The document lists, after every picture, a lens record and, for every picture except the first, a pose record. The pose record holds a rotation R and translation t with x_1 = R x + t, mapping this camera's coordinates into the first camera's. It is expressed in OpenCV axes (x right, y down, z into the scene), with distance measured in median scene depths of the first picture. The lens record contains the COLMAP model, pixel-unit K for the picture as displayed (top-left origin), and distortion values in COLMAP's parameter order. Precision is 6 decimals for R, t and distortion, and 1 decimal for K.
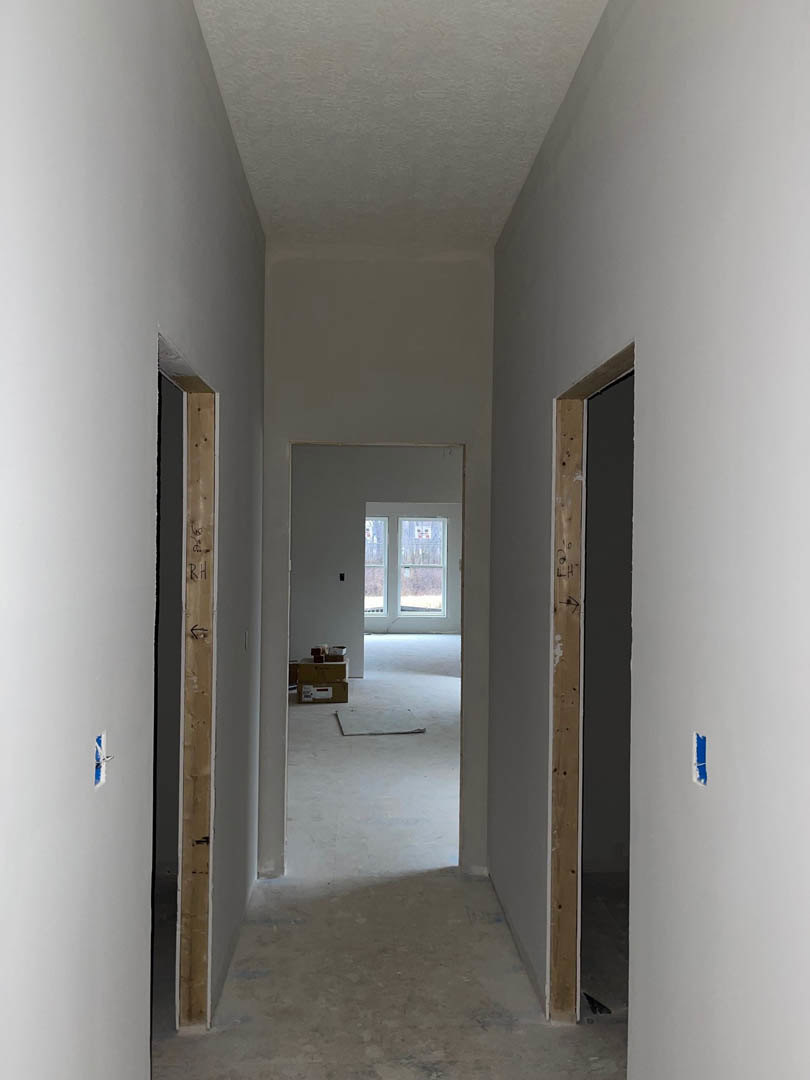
lens RADIAL K [[797.1, 0, 405.9], [0, 797.1, 538.5], [0, 0, 1]] dist [0.003774, 0.001326]
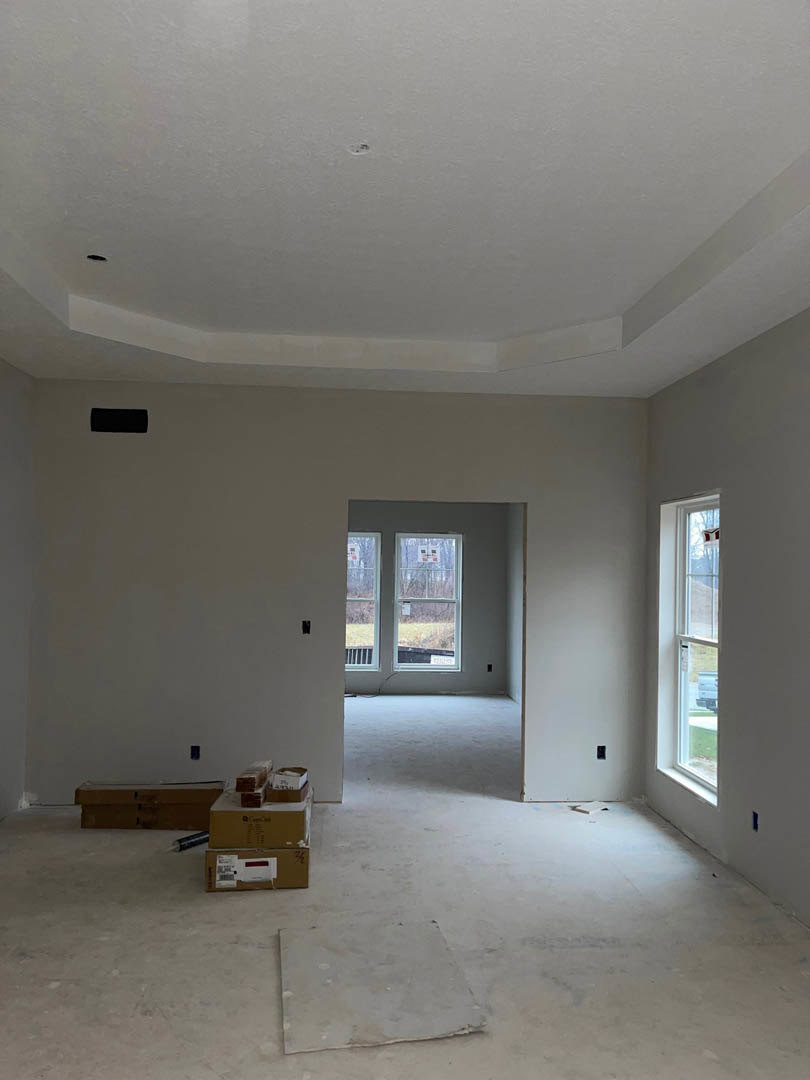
lens RADIAL K [[797.1, 0, 404.9], [0, 797.1, 542.5], [0, 0, 1]] dist [0.003774, 0.001326]
pose [[0.999874, 0.004466, 0.015249, -0.012043], [-0.004062, 0.999643, -0.026410, 0.001217], [-0.015361, 0.026344, 0.999535, 0.286917]]
